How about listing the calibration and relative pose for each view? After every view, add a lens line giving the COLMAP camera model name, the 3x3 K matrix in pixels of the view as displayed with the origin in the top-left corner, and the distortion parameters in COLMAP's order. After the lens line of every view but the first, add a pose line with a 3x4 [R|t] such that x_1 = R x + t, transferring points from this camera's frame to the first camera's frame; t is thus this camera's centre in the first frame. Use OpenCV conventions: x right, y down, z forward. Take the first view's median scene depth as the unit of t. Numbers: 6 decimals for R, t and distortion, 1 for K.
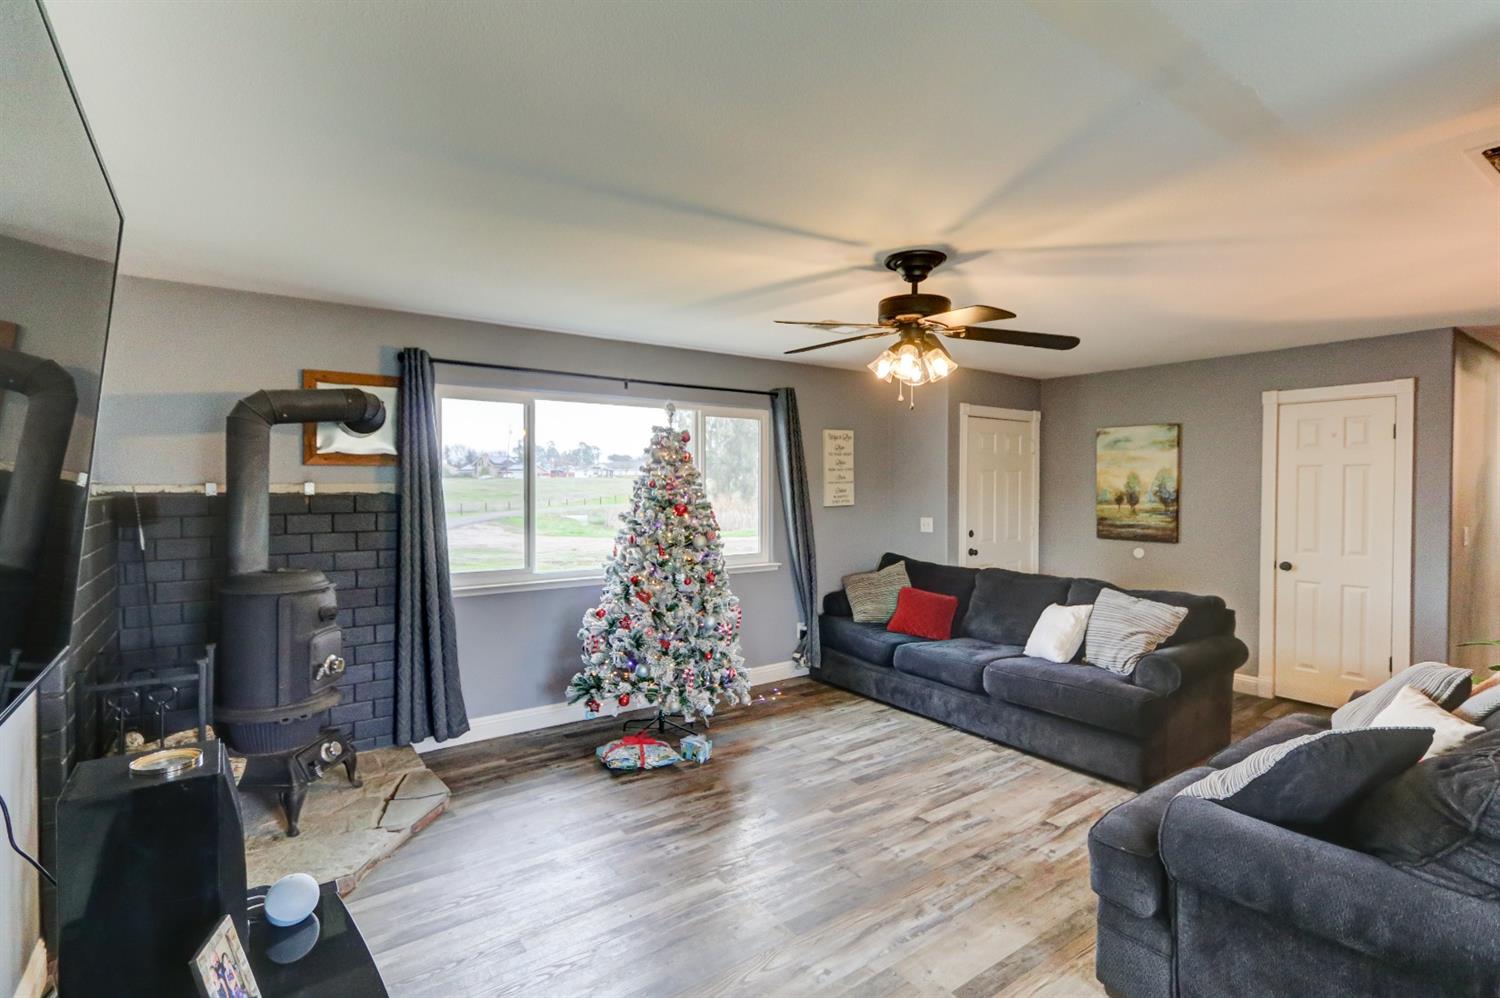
lens RADIAL K [[706.3, 0, 722.6], [0, 706.3, 494.9], [0, 0, 1]] dist [-0.000661, -0.000050]
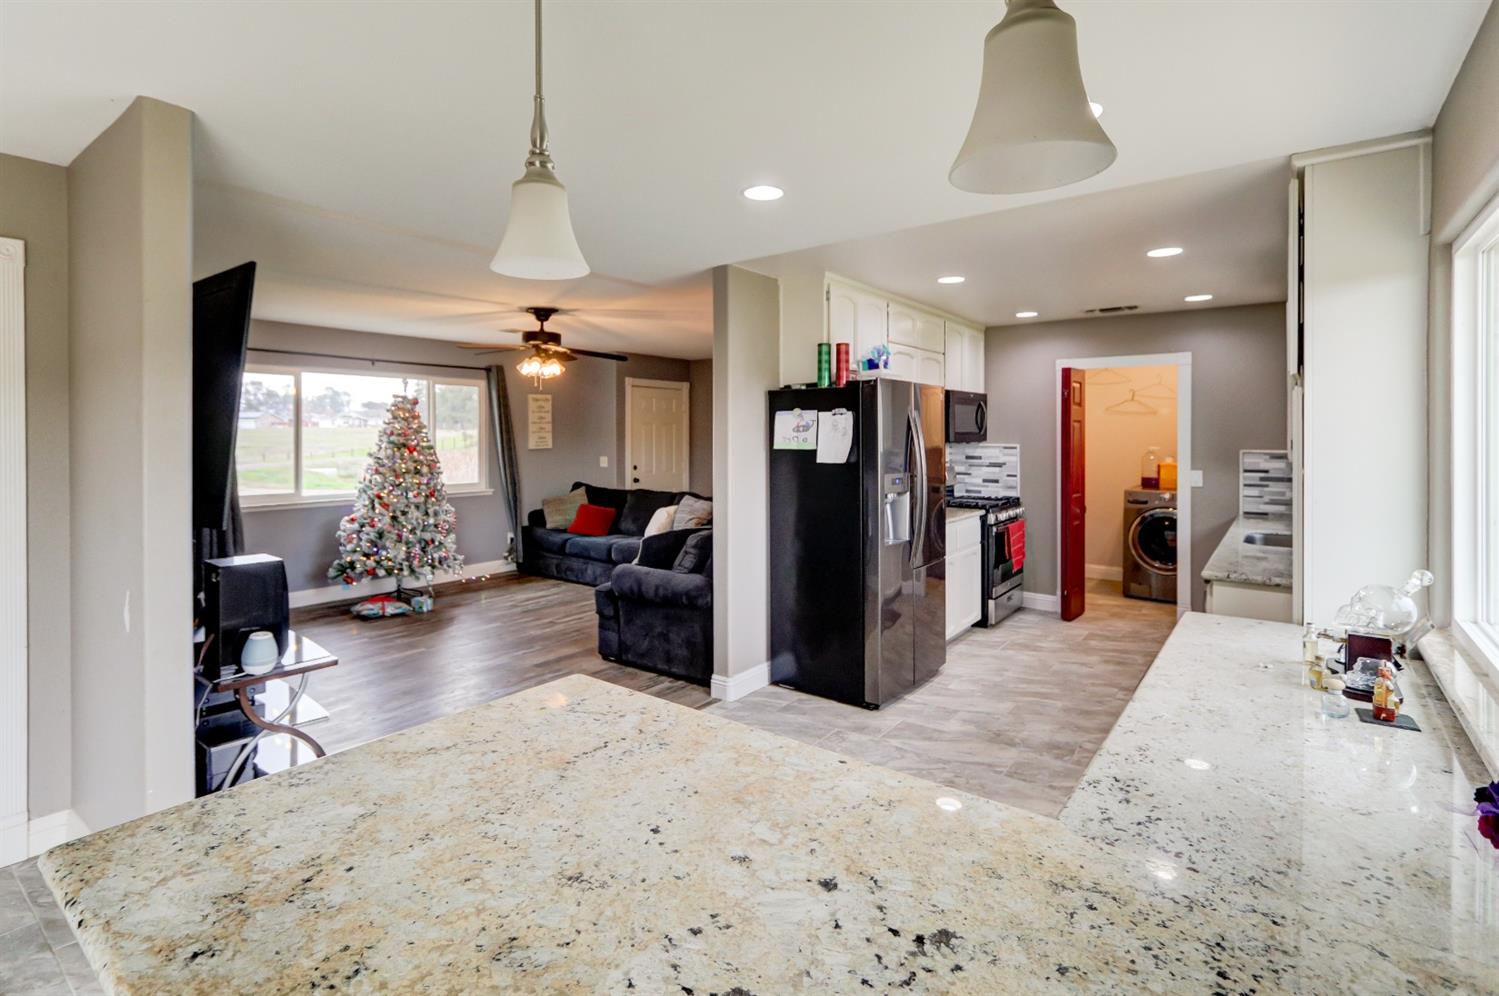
lens RADIAL K [[736.6, 0, 717.8], [0, 736.6, 434.0], [0, 0, 1]] dist [-0.003684, -0.000307]
pose [[0.958165, -0.000527, 0.286216, 0.119705], [0.005133, 0.999869, -0.015342, 0.015231], [-0.286171, 0.016169, 0.958042, -0.714672]]
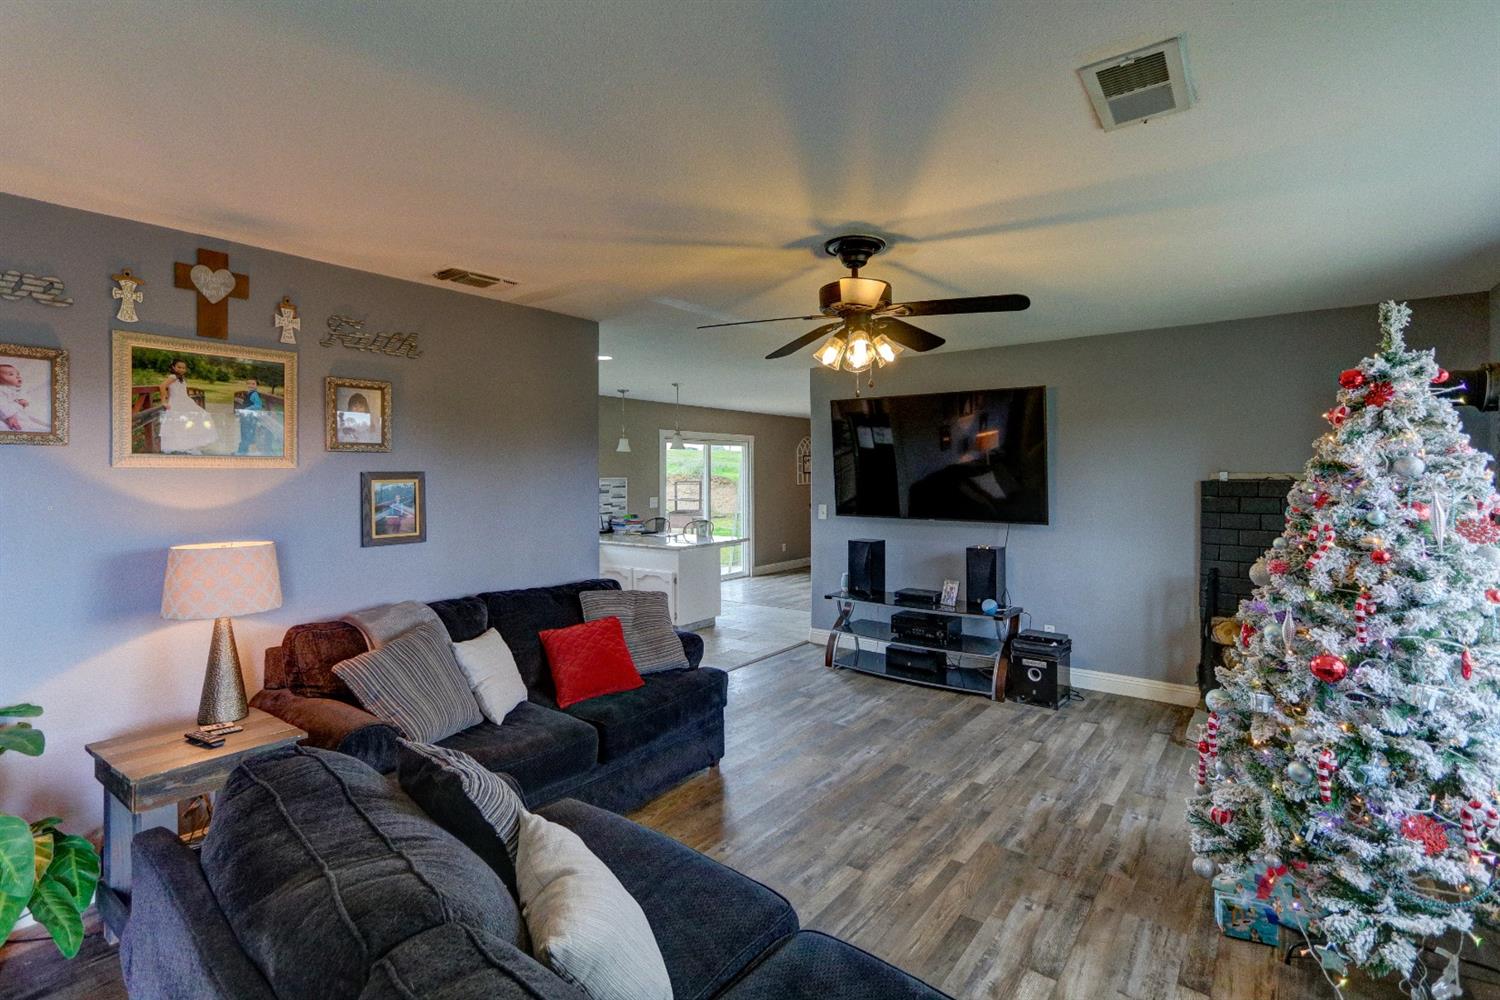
lens RADIAL K [[692.6, 0, 742.4], [0, 692.6, 471.0], [0, 0, 1]] dist [0.001852, 0.000370]
pose [[-0.952257, 0.001320, -0.305293, 0.529128], [-0.001768, 0.999950, 0.009838, -0.020019], [0.305291, 0.009908, -0.952208, 1.385592]]
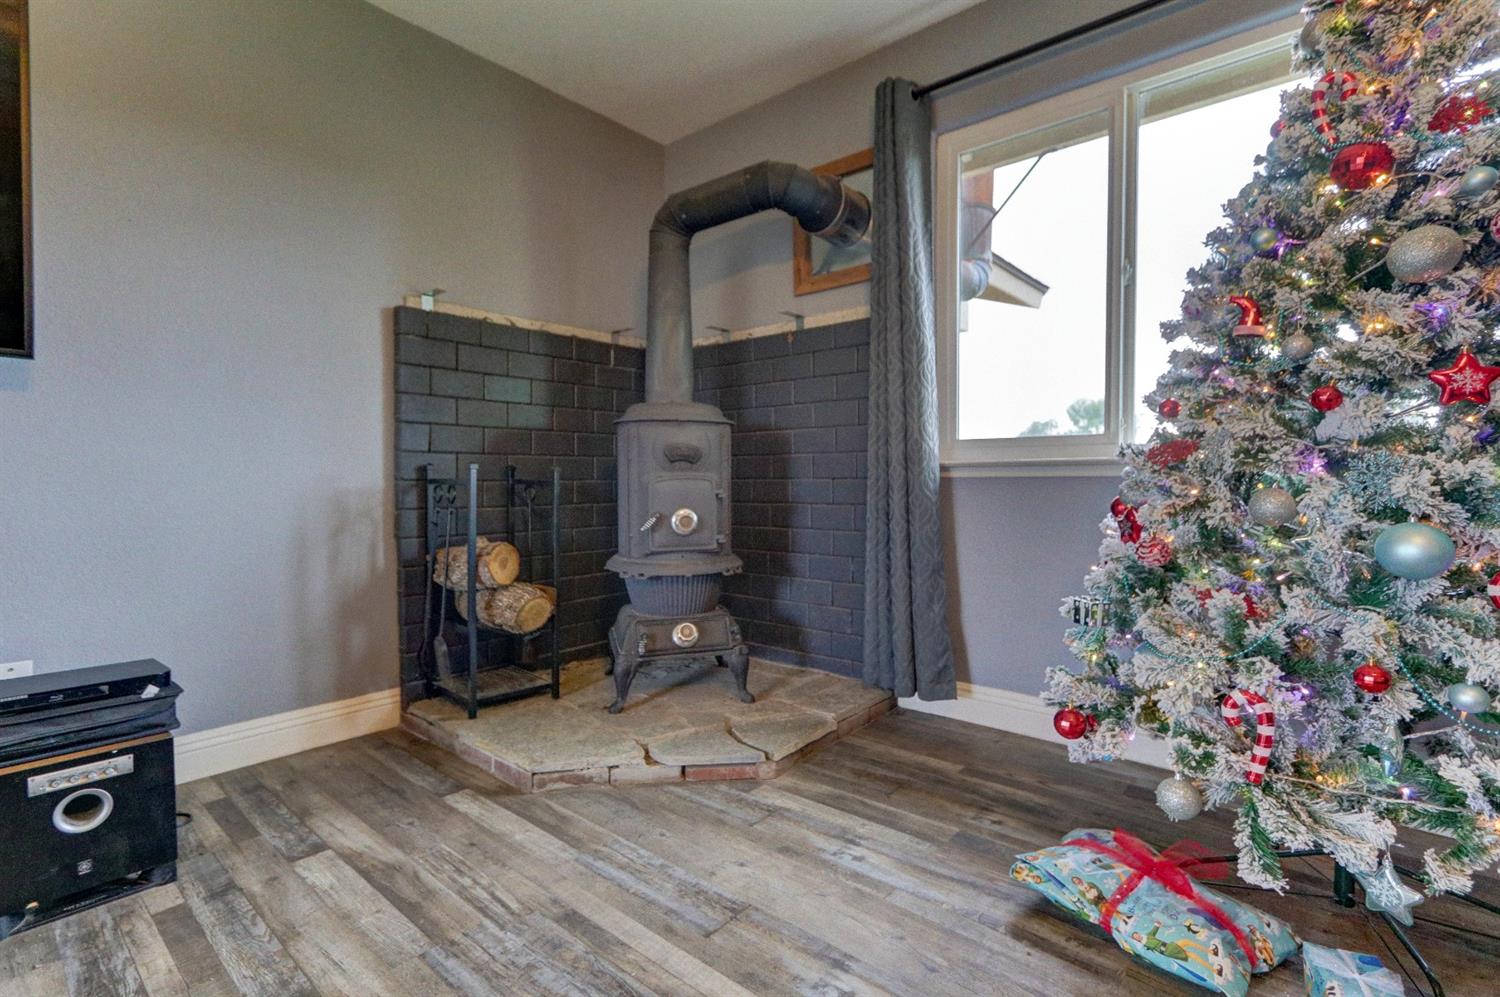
lens RADIAL K [[686.3, 0, 758.5], [0, 686.3, 502.8], [0, 0, 1]] dist [-0.000164, 0.000361]
pose [[0.269209, 0.033874, -0.962486, 0.144918], [-0.013923, 0.999414, 0.031280, 0.153913], [0.962981, 0.004980, 0.269523, 0.687598]]
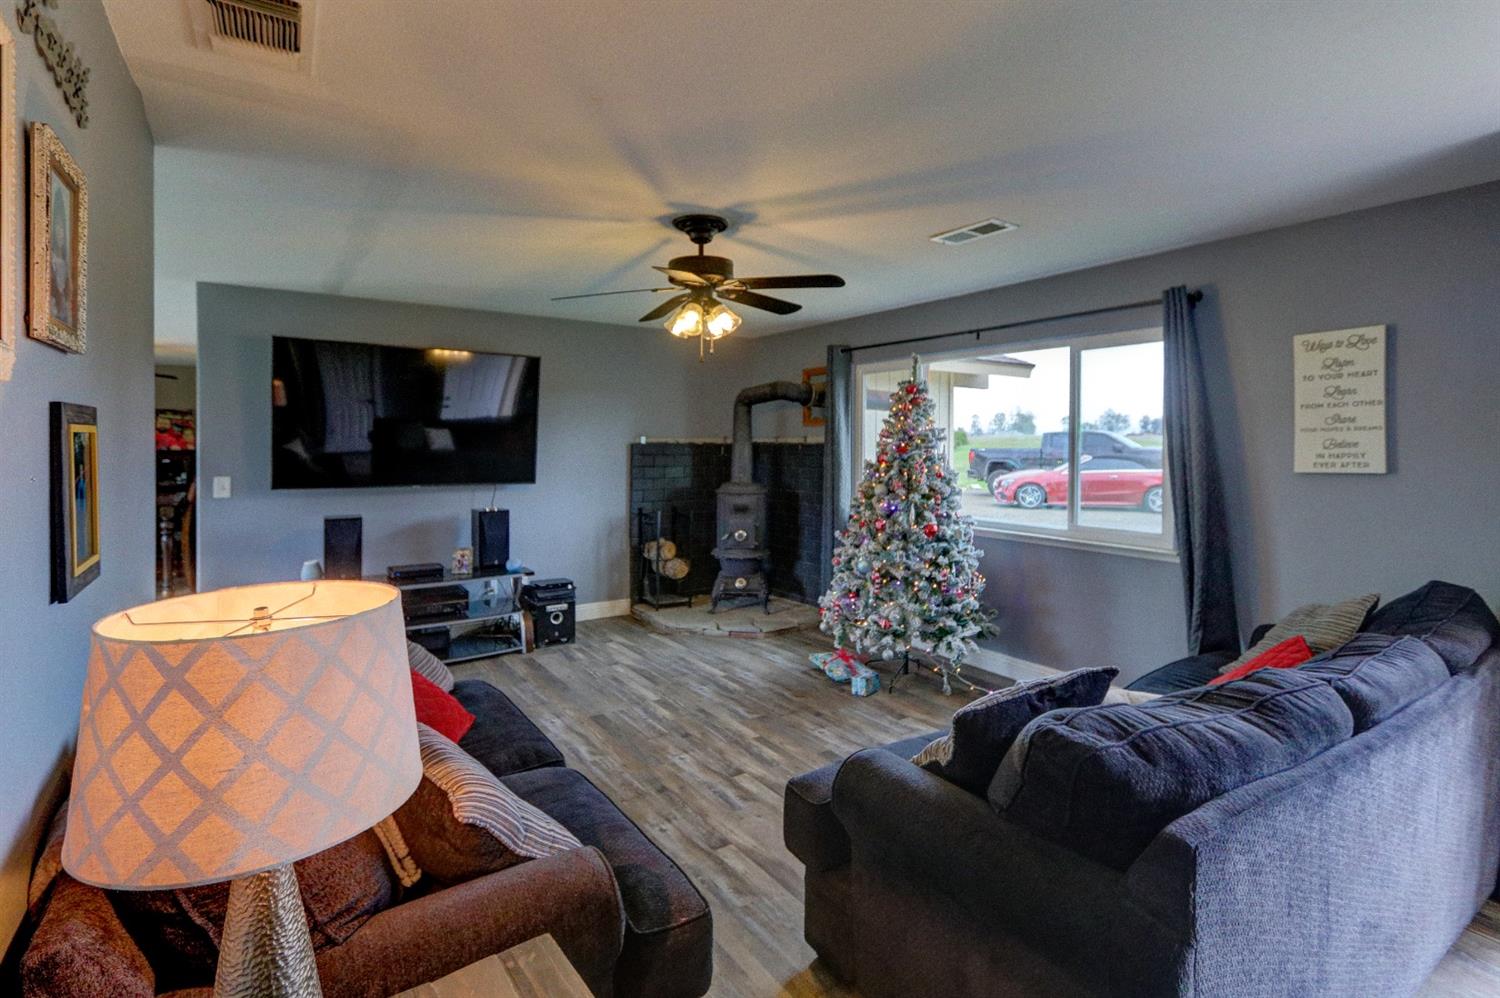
lens RADIAL K [[702.7, 0, 742.1], [0, 702.7, 446.2], [0, 0, 1]] dist [-0.000545, 0.000045]
pose [[-0.011173, 0.002039, -0.999935, 0.993762], [-0.019144, 0.999814, 0.002253, 0.003511], [0.999754, 0.019168, -0.011132, 0.799243]]
